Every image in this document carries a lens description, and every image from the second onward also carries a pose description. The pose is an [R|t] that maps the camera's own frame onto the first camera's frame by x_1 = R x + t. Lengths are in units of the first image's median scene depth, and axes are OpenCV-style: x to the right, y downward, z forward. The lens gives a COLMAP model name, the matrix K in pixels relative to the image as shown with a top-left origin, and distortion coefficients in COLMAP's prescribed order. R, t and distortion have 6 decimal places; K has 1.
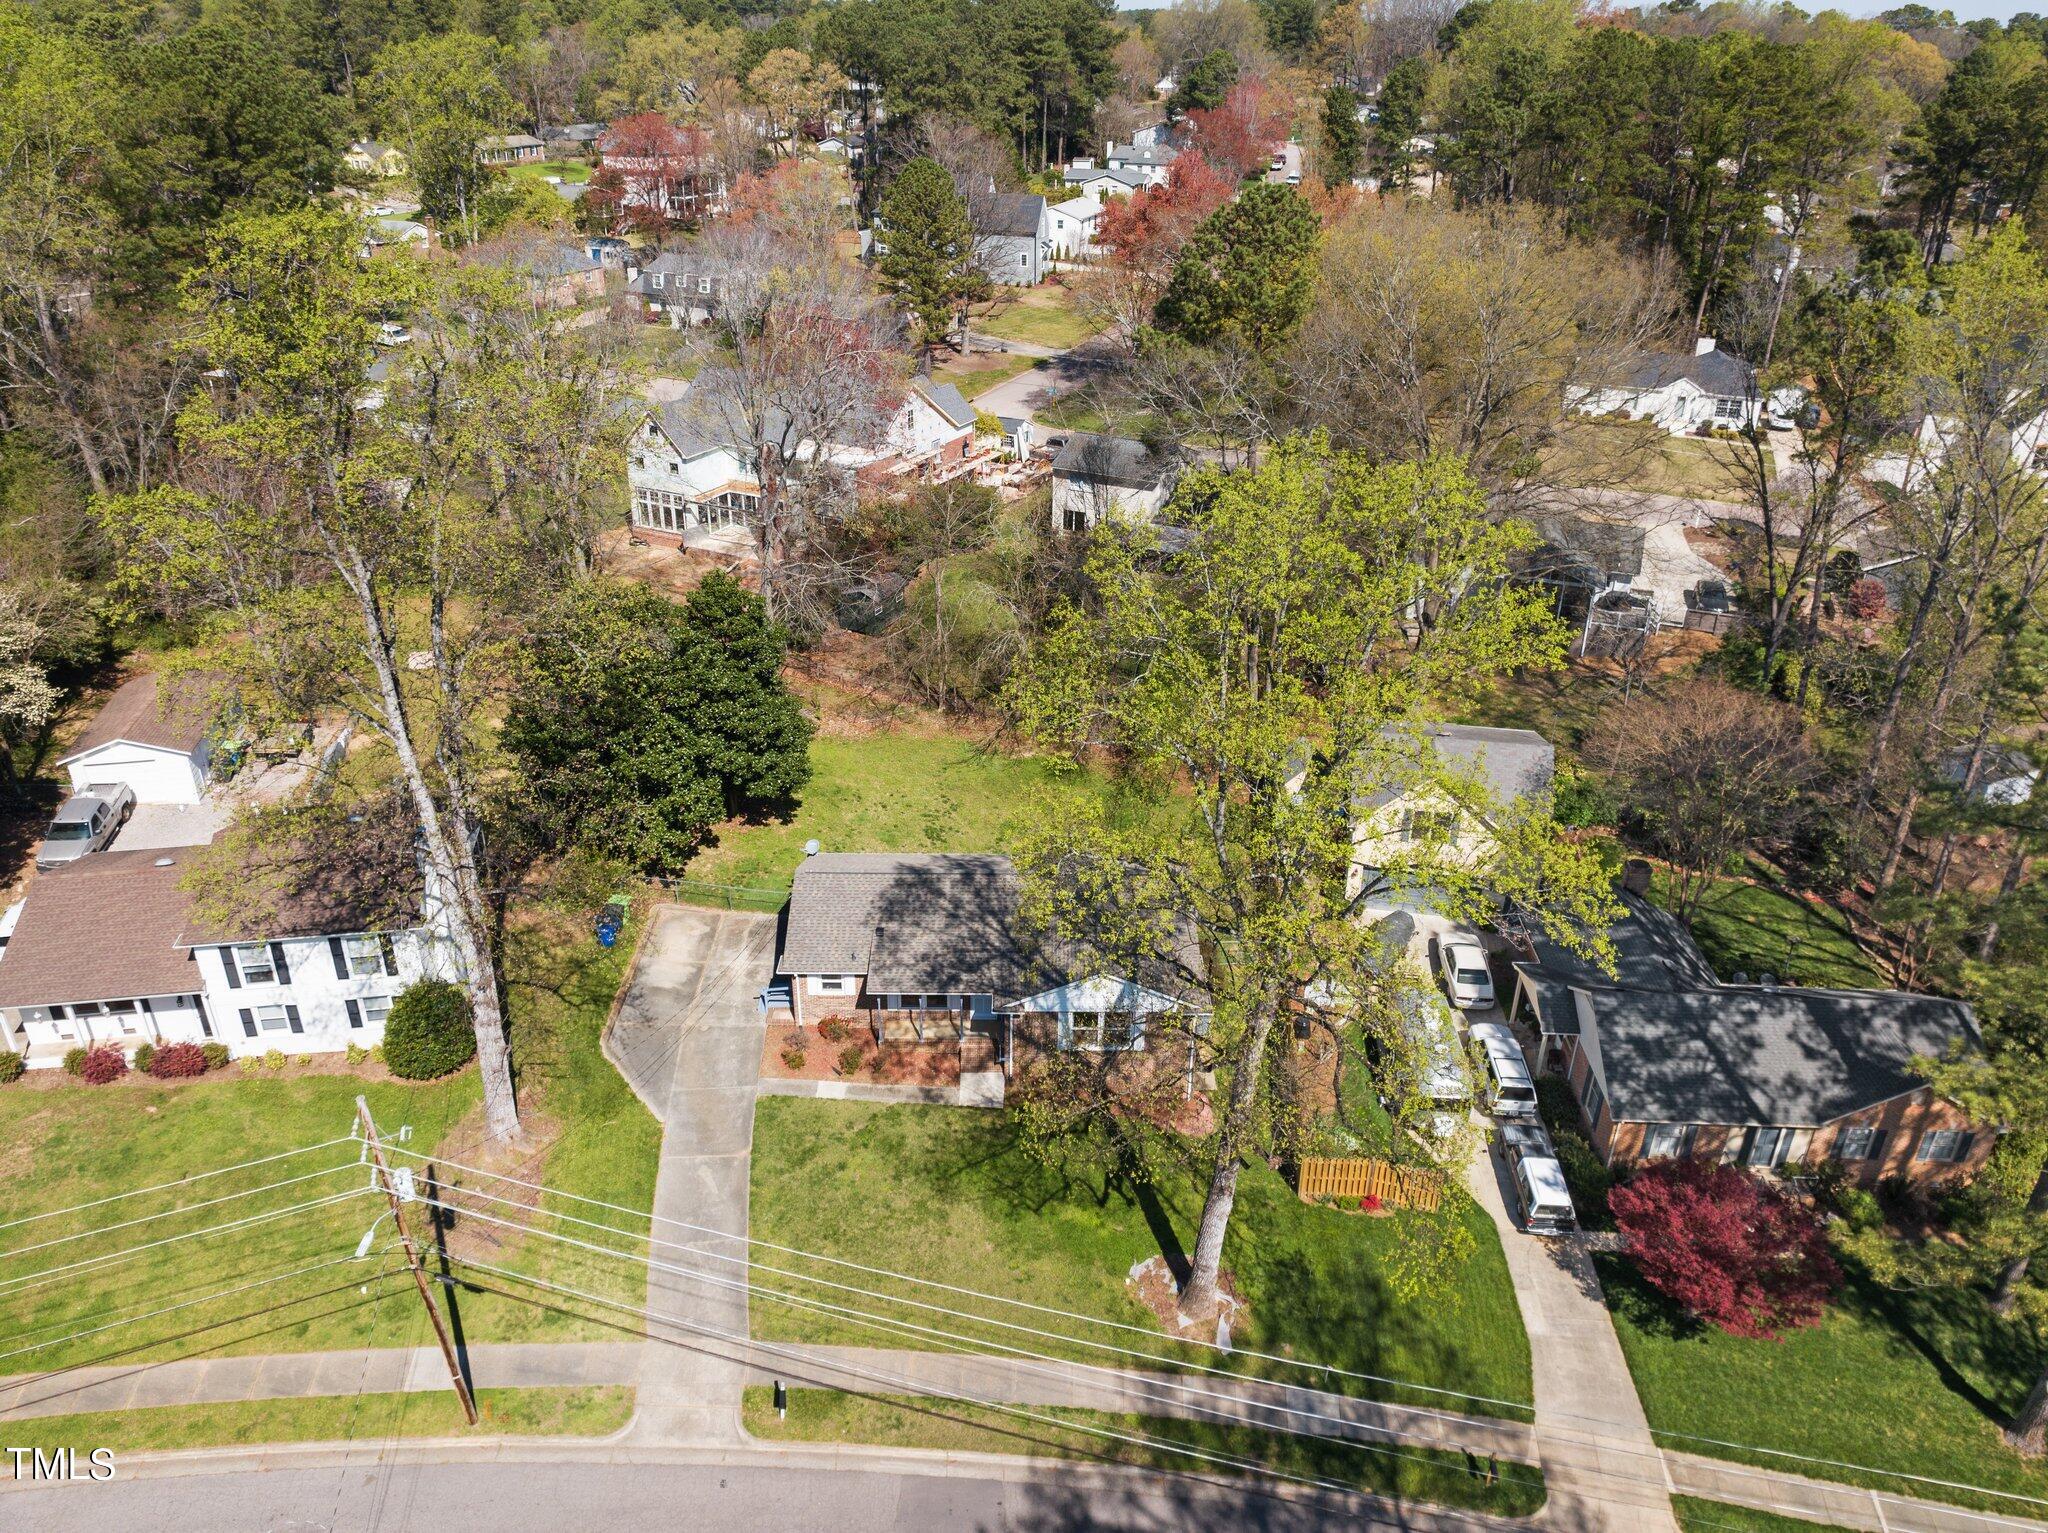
lens RADIAL K [[1434.6, 0, 1026.5], [0, 1434.6, 759.0], [0, 0, 1]] dist [-0.020039, -0.010038]
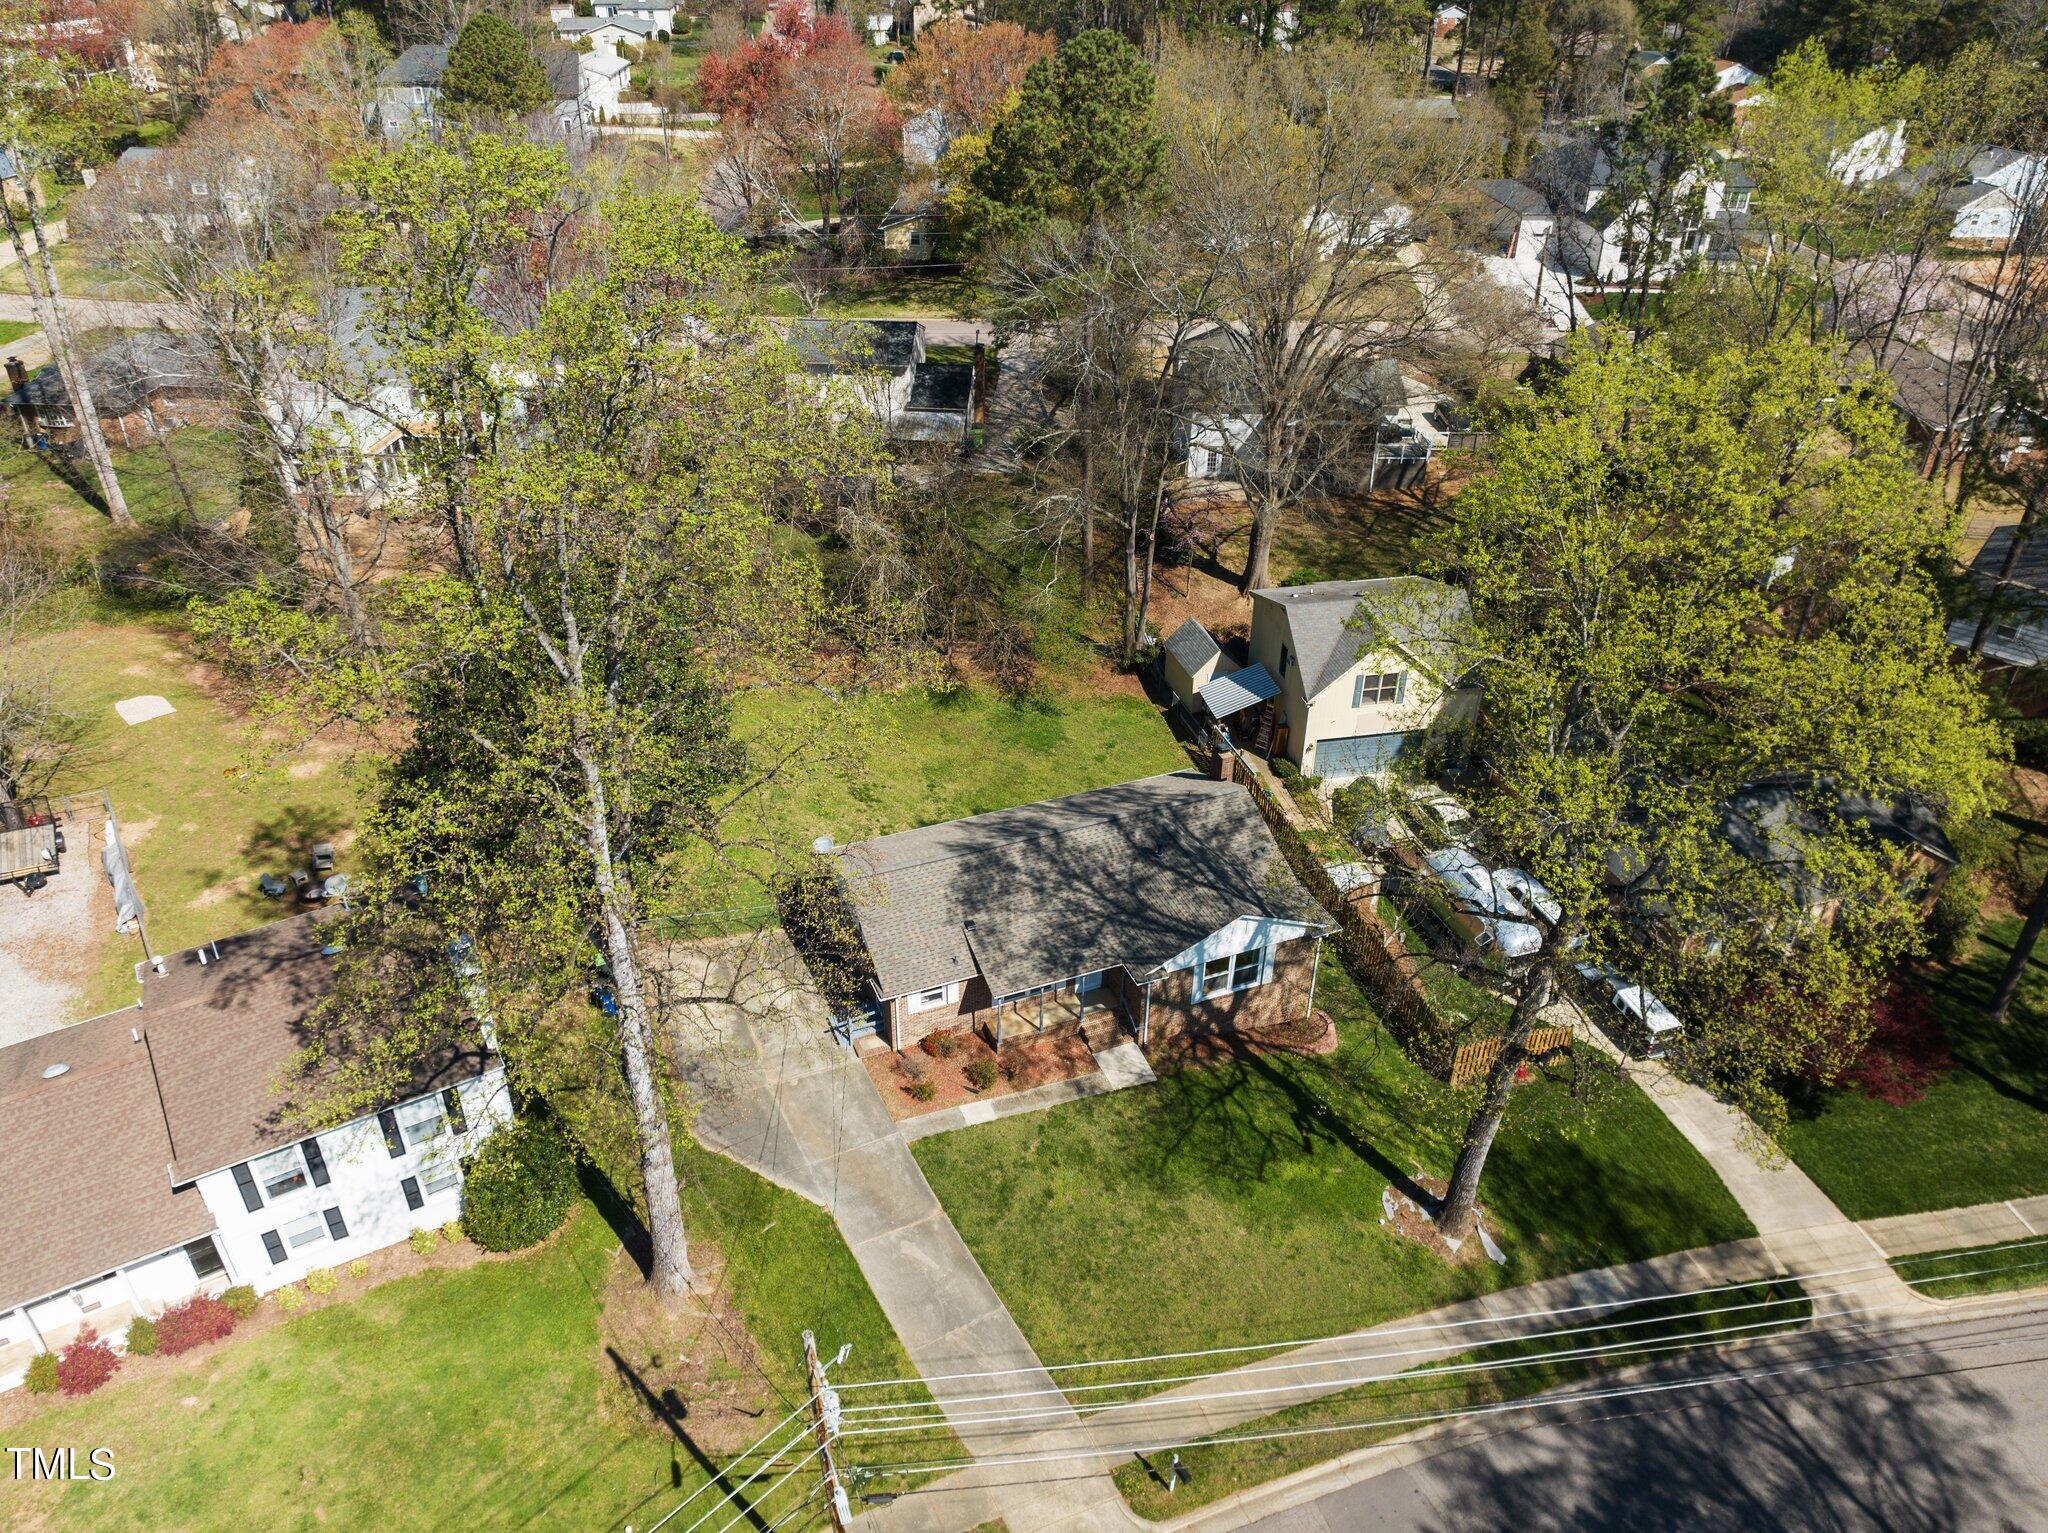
lens RADIAL K [[1433.8, 0, 1026.3], [0, 1433.8, 762.5], [0, 0, 1]] dist [-0.033479, 0.011736]
pose [[0.927162, -0.201017, 0.316171, -0.351240], [0.168963, 0.977533, 0.126021, -0.089817], [-0.334399, -0.063420, 0.940295, 0.171507]]
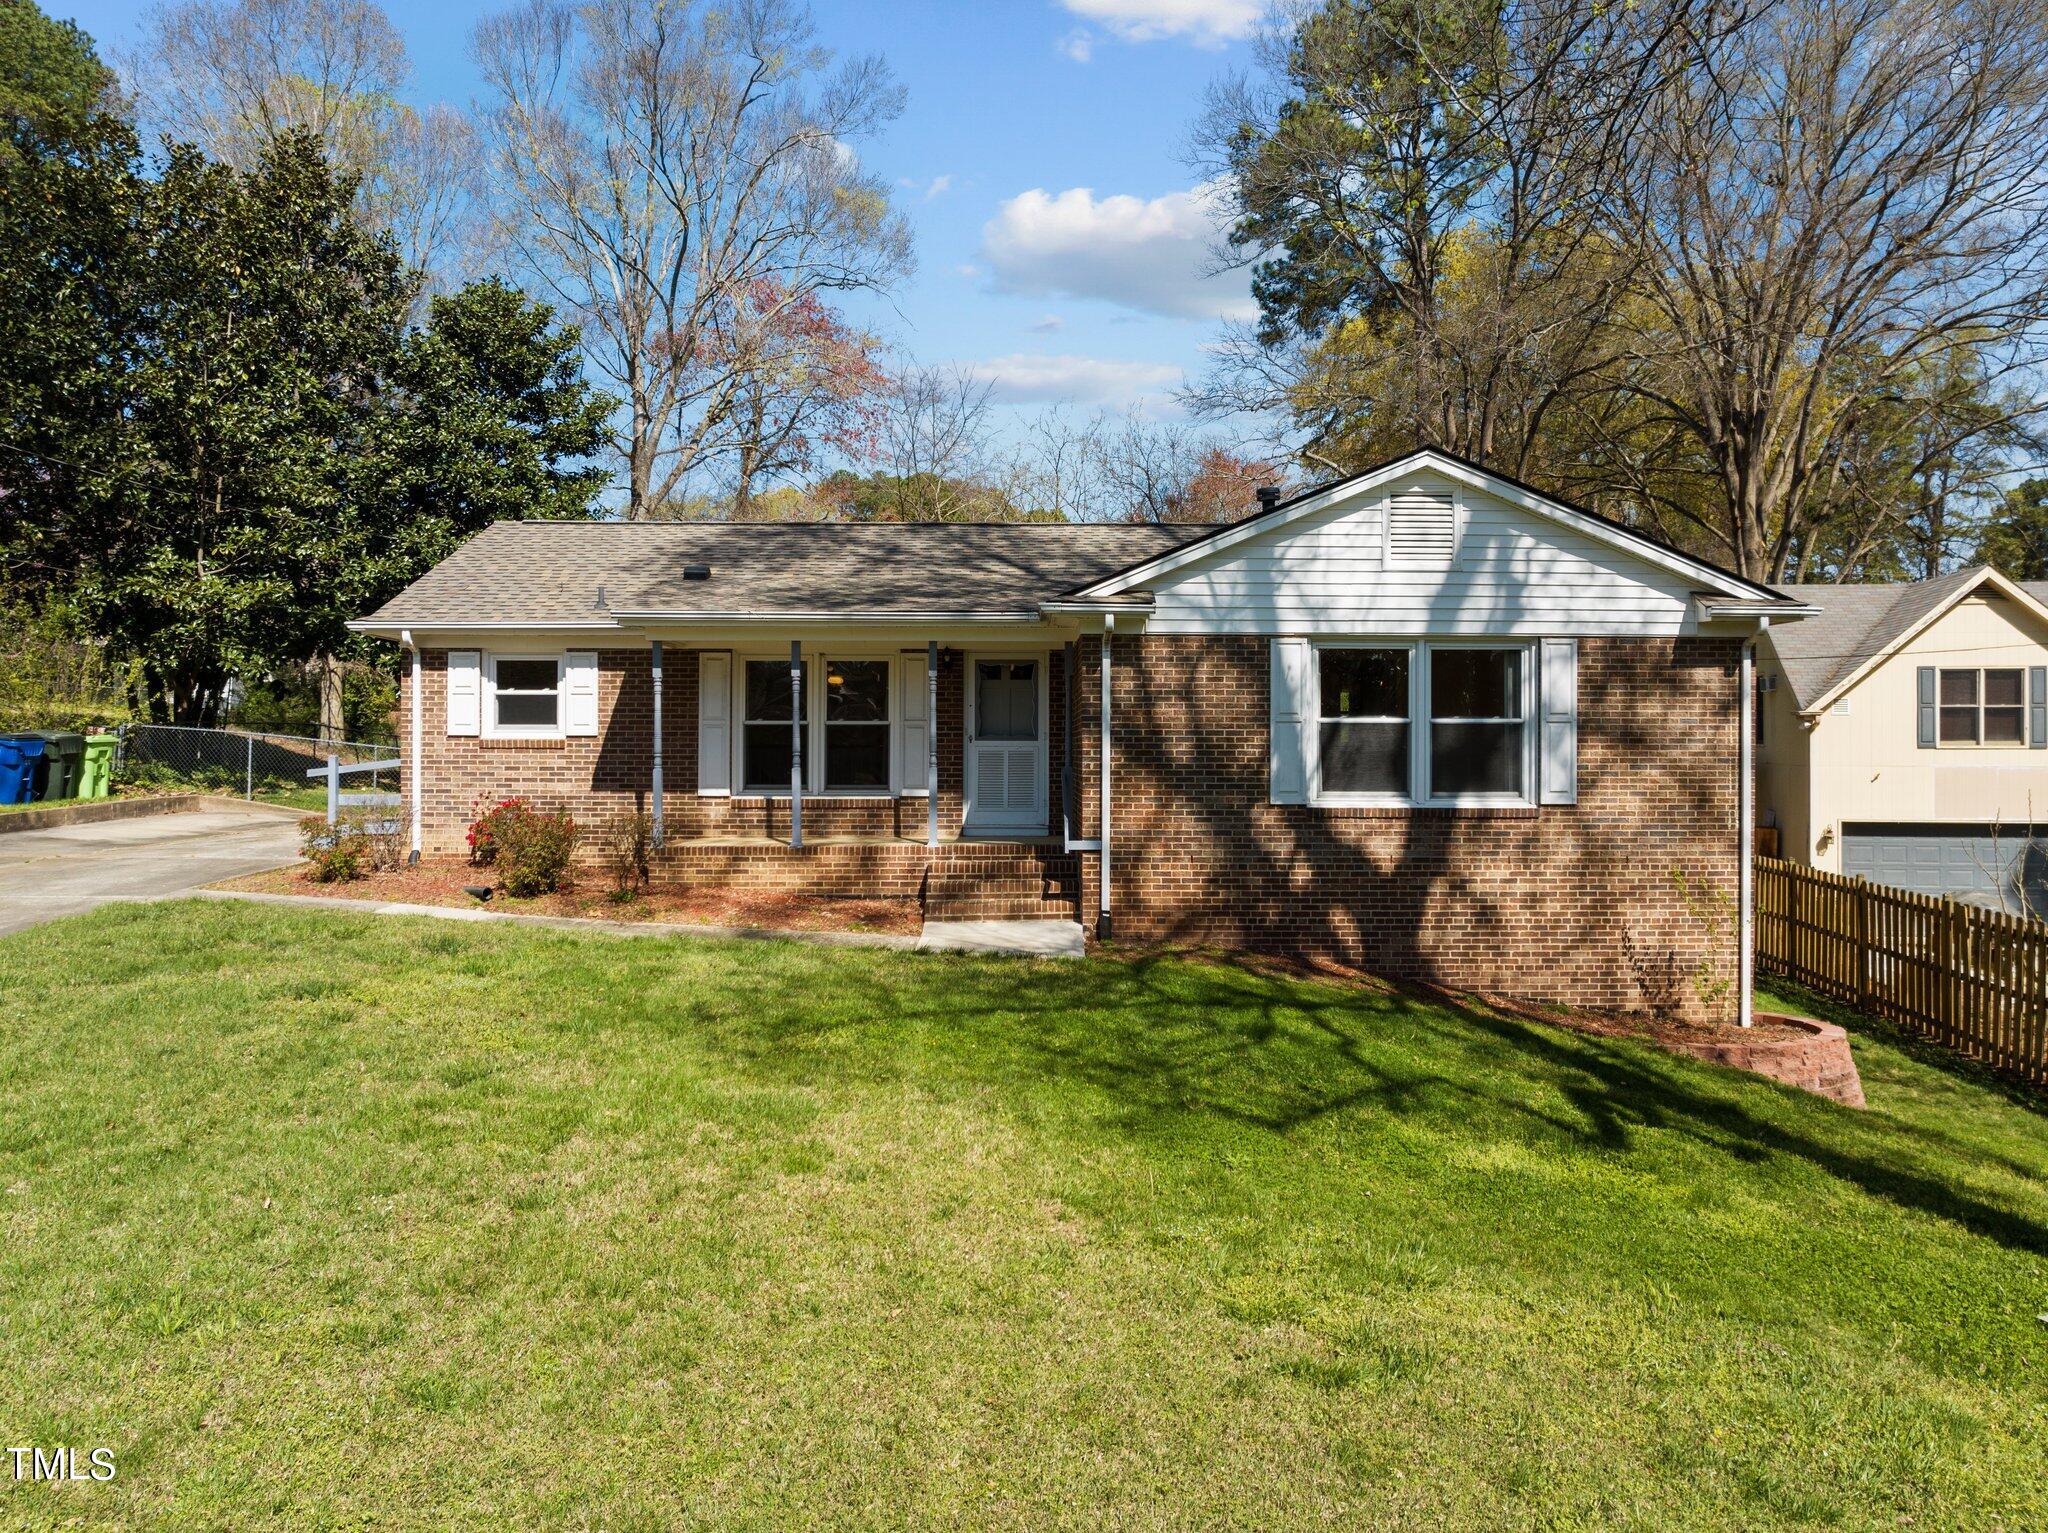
lens RADIAL K [[1476.2, 0, 1035.7], [0, 1476.2, 755.4], [0, 0, 1]] dist [-0.038415, 0.006116]
pose [[0.999899, -0.013568, -0.004242, -0.020676], [0.010428, 0.902879, -0.429769, 0.330144], [0.009661, 0.429681, 0.902929, 0.747571]]
